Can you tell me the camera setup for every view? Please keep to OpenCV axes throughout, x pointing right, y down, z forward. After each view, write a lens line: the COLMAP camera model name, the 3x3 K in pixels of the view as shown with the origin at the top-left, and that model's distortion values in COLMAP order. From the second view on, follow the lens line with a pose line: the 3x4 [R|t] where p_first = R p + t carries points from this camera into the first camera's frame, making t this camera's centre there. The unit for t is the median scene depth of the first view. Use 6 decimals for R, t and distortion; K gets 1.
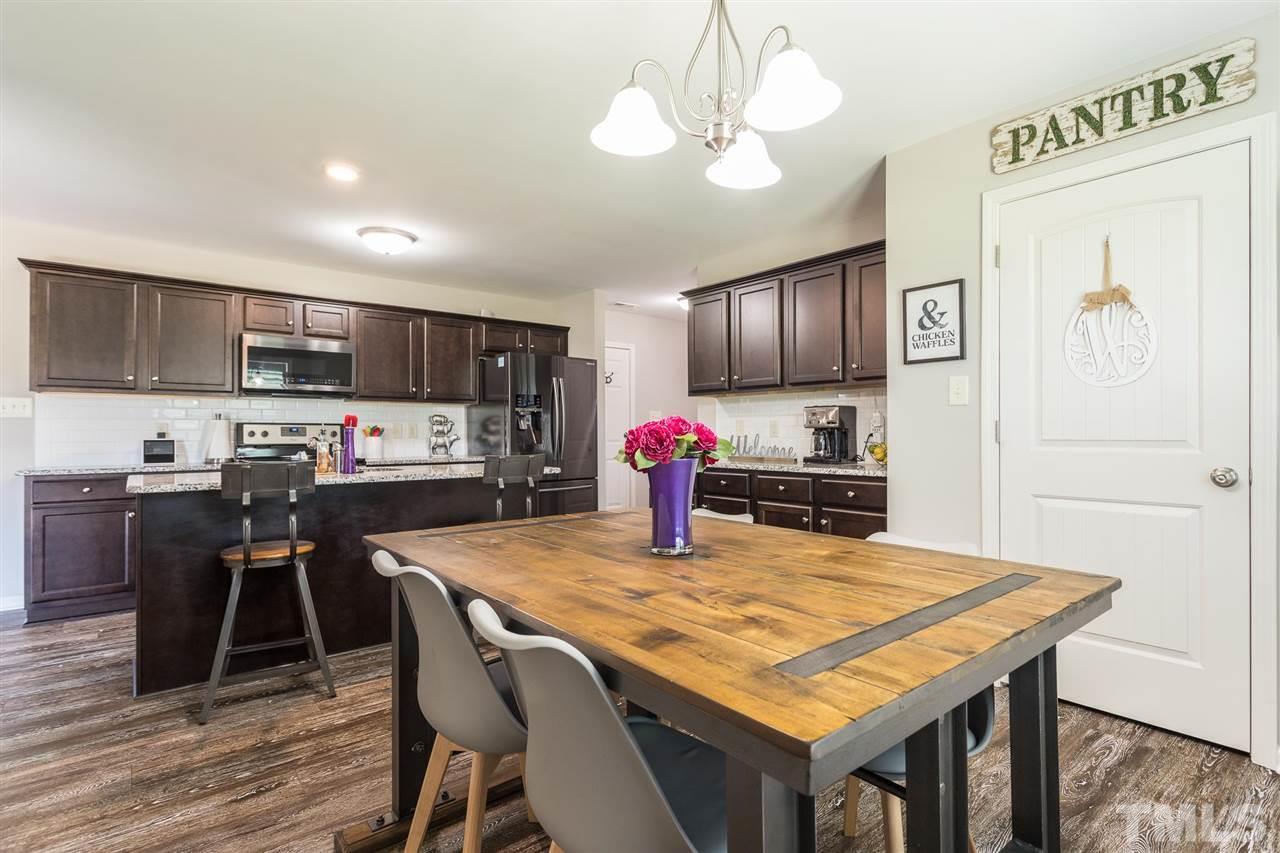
lens RADIAL K [[615.1, 0, 639.4], [0, 615.1, 430.3], [0, 0, 1]] dist [0.002039, -0.000535]
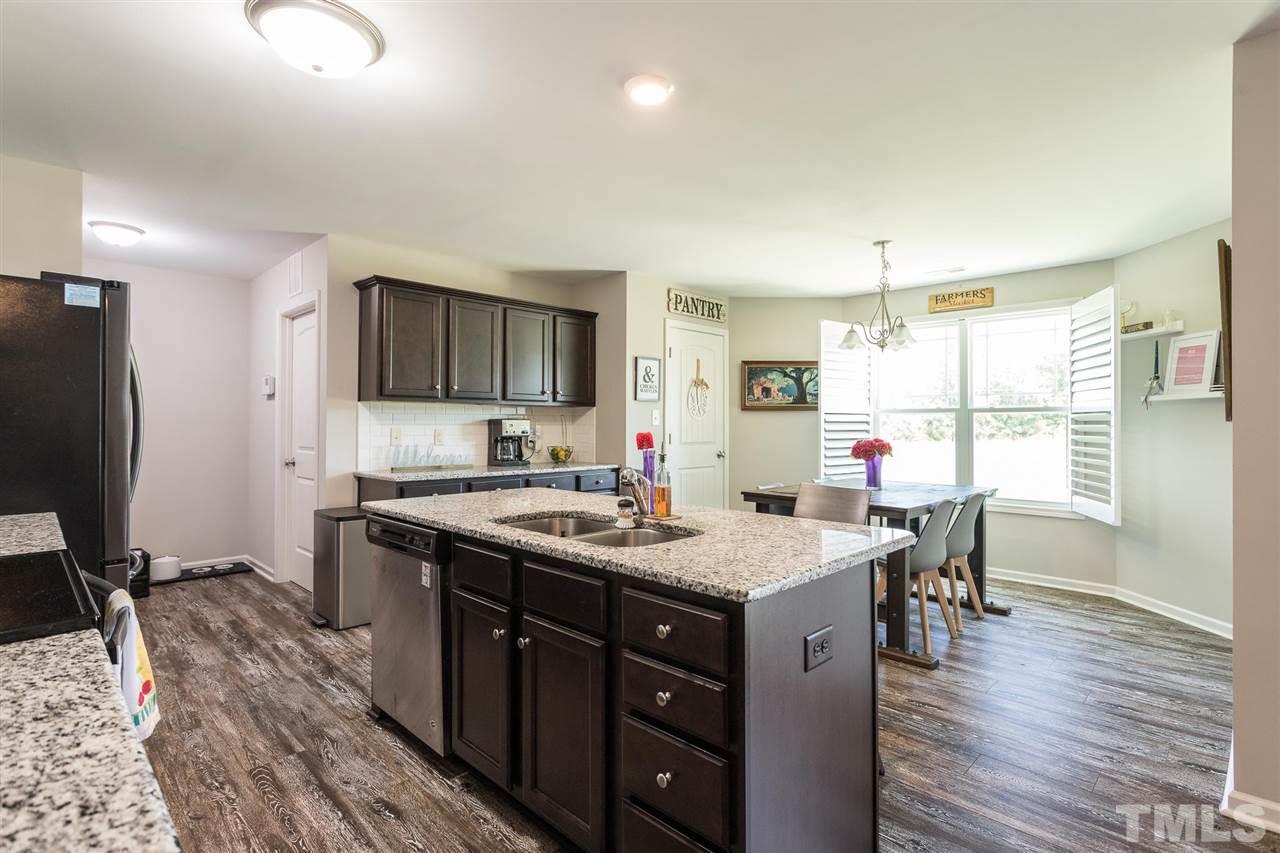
lens RADIAL K [[623.7, 0, 642.1], [0, 623.7, 415.5], [0, 0, 1]] dist [0.001209, 0.000717]
pose [[-0.105210, 0.018171, 0.994284, -1.390810], [-0.005656, 0.999806, -0.018870, -0.035035], [-0.994434, -0.007609, -0.105087, 1.258474]]
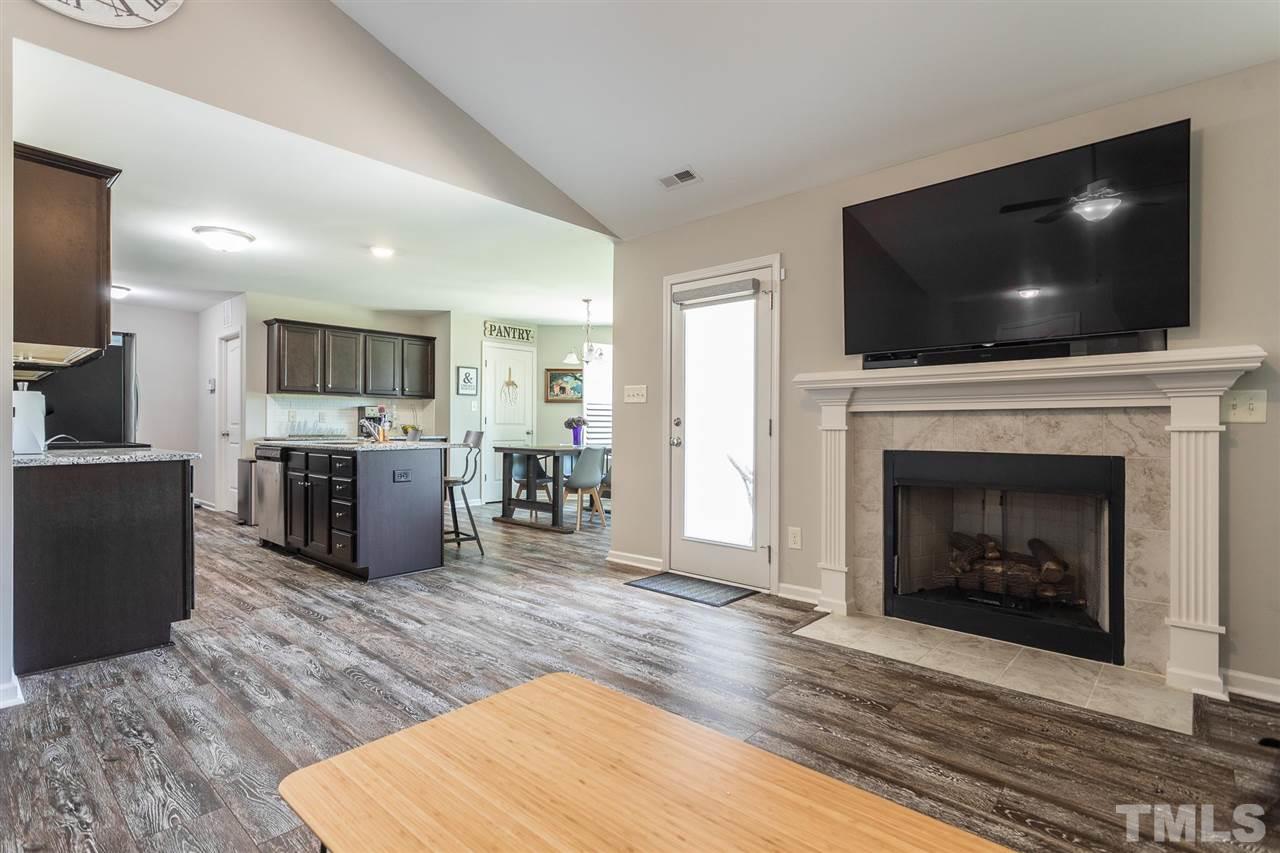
lens RADIAL K [[620.3, 0, 640.0], [0, 620.3, 426.5], [0, 0, 1]] dist [0.002042, 0.000287]
pose [[-0.152841, 0.001845, 0.988249, -2.491344], [-0.006527, 0.999975, -0.002876, 0.034021], [-0.988229, -0.006890, -0.152825, 0.686651]]
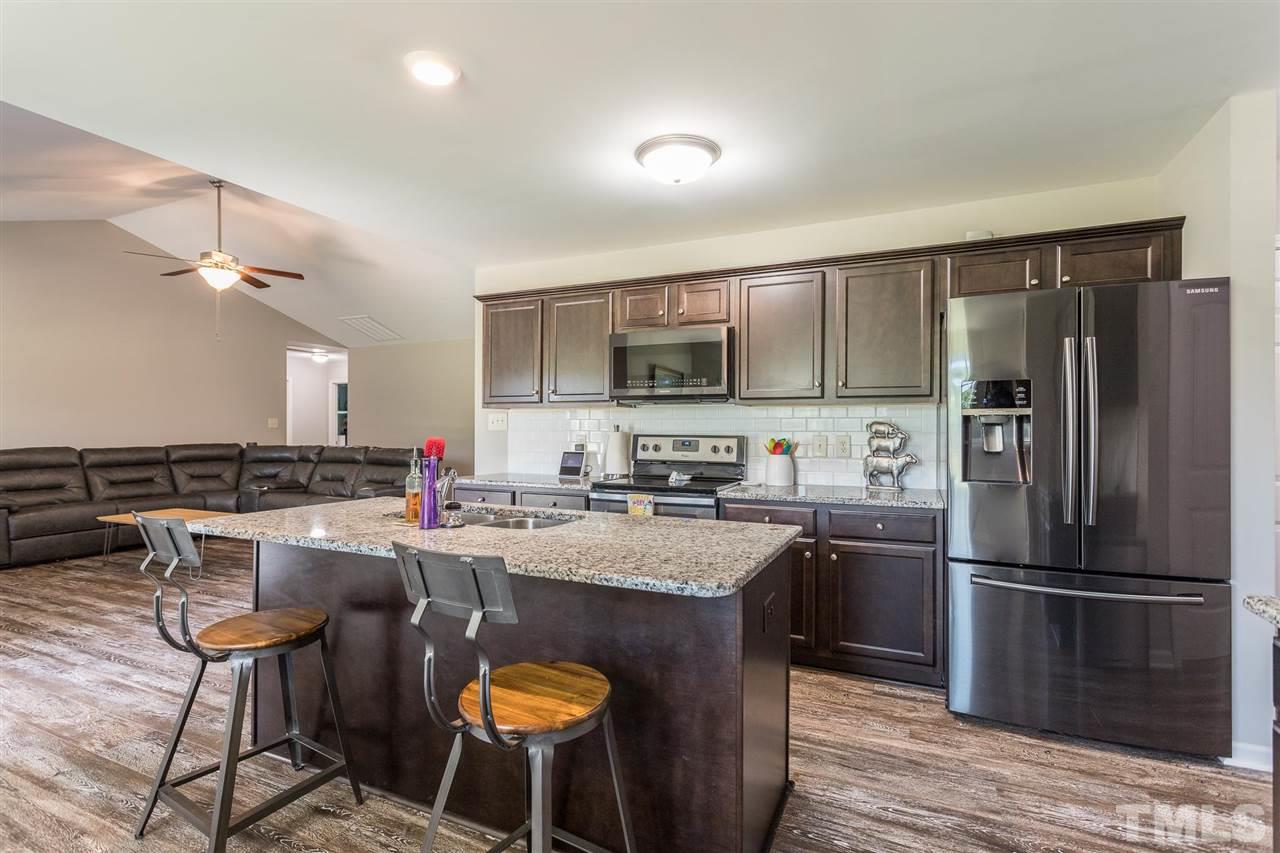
lens RADIAL K [[606.2, 0, 640.0], [0, 606.2, 426.5], [0, 0, 1]] dist [0.003388, 0.000524]
pose [[0.440451, 0.001552, -0.897775, 0.235332], [-0.000391, 0.999999, 0.001537, -0.043696], [0.897777, -0.000326, 0.440451, 1.062502]]
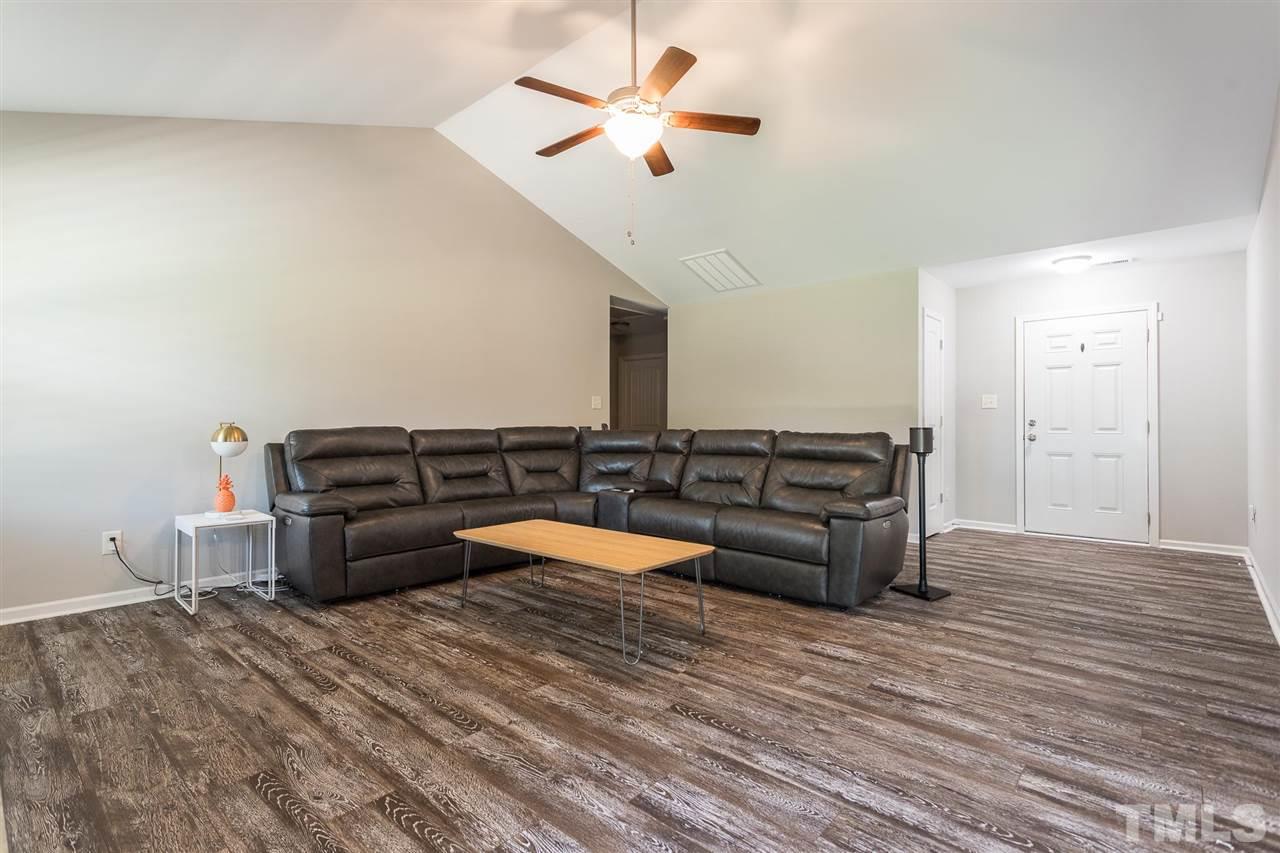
lens RADIAL K [[616.3, 0, 637.4], [0, 616.3, 419.9], [0, 0, 1]] dist [0.002354, 0.000437]
pose [[0.157432, -0.005497, -0.987515, -0.976809], [-0.000572, 0.999984, -0.005657, 0.026993], [0.987530, 0.001455, 0.157426, 0.526397]]
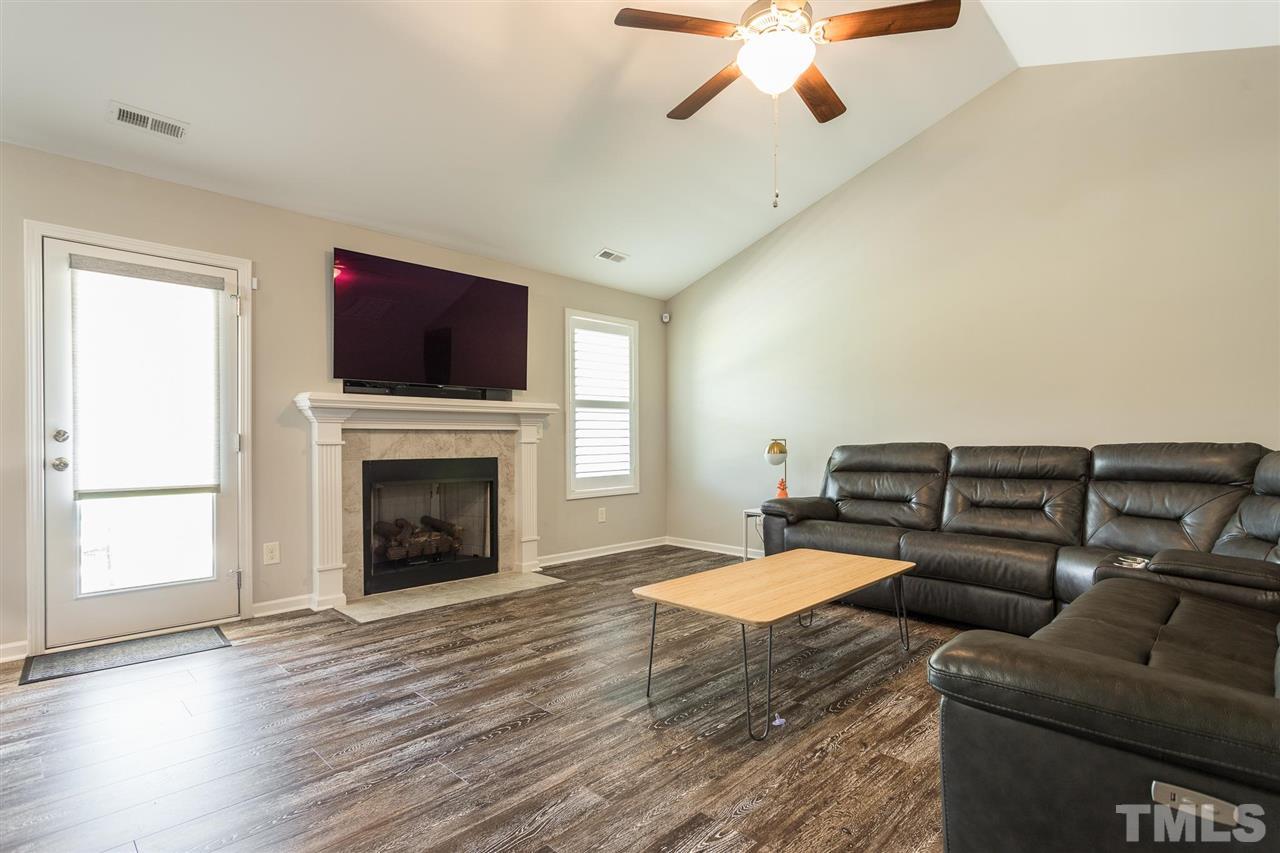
lens RADIAL K [[613.0, 0, 643.7], [0, 613.0, 443.8], [0, 0, 1]] dist [-0.001509, -0.000187]
pose [[-0.993322, 0.003207, -0.115335, -1.840918], [0.002890, 0.999992, 0.002914, 0.031133], [0.115343, 0.002562, -0.993322, 1.585405]]
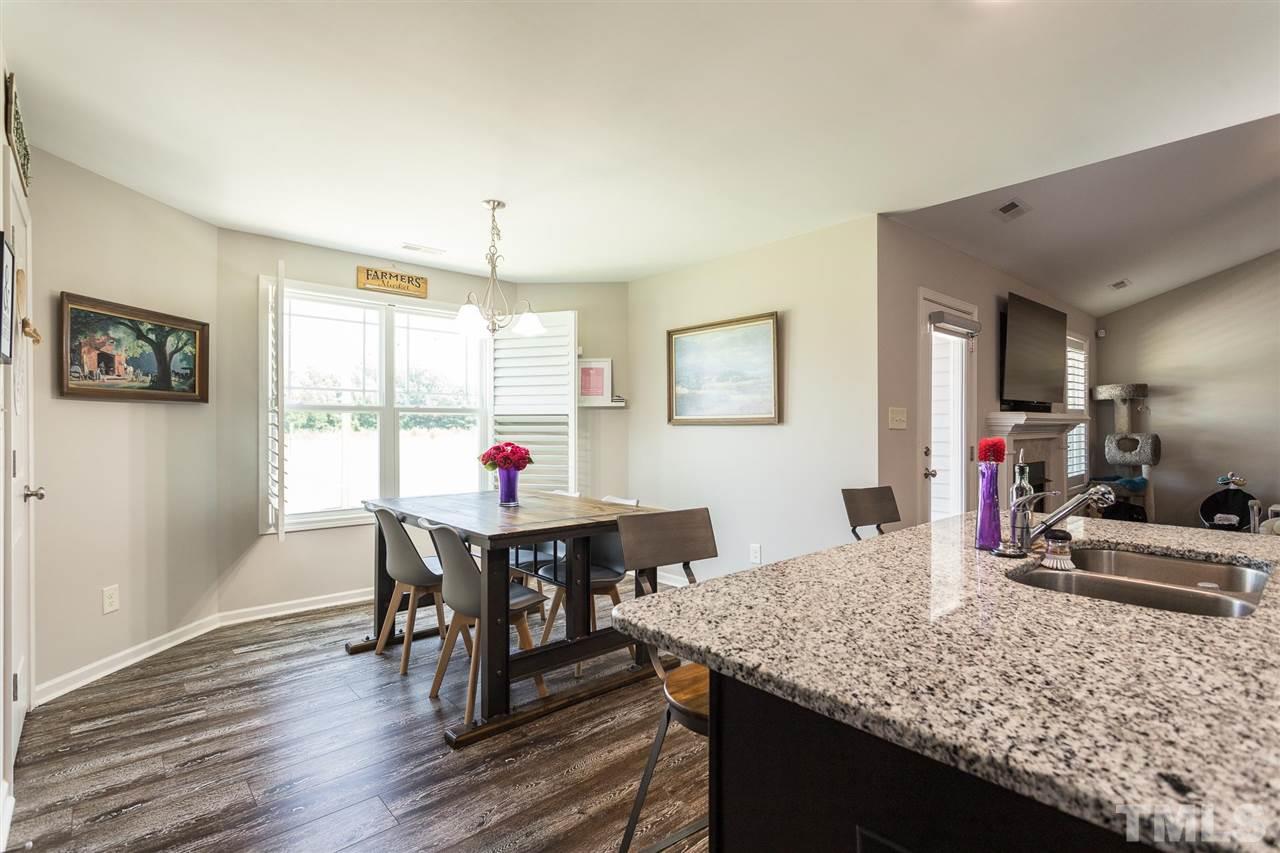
lens RADIAL K [[606.2, 0, 640.0], [0, 606.2, 426.5], [0, 0, 1]] dist [0.003388, 0.000524]
pose [[-0.998809, 0.001228, -0.048781, -0.170449], [0.001178, 0.999999, 0.001062, -0.045461], [0.048782, 0.001003, -0.998809, 1.746489]]
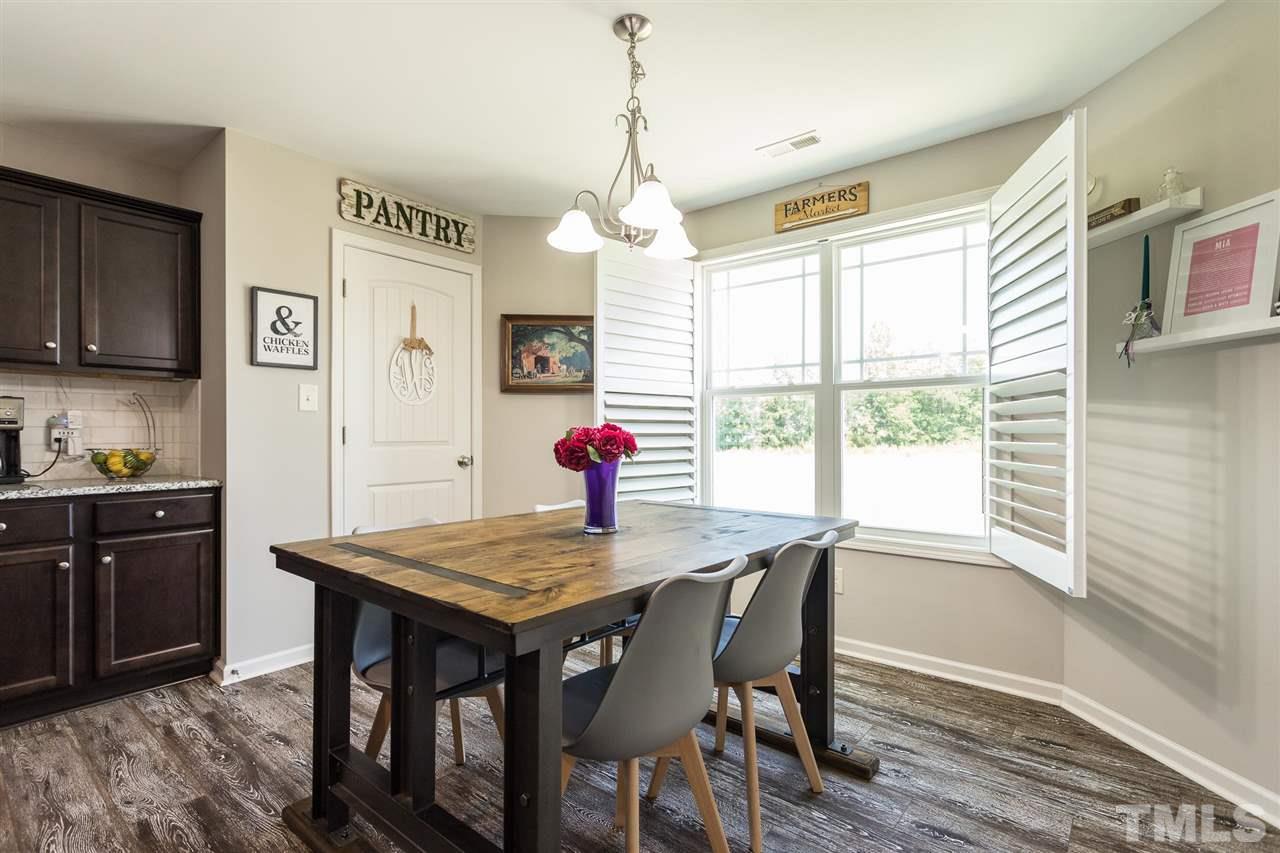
lens RADIAL K [[615.1, 0, 639.4], [0, 615.1, 430.3], [0, 0, 1]] dist [0.002039, -0.000535]
pose [[-0.194104, 0.009146, 0.980938, -0.665378], [-0.001527, 0.999953, -0.009625, 0.002384], [-0.980980, -0.003366, -0.194080, 0.646541]]
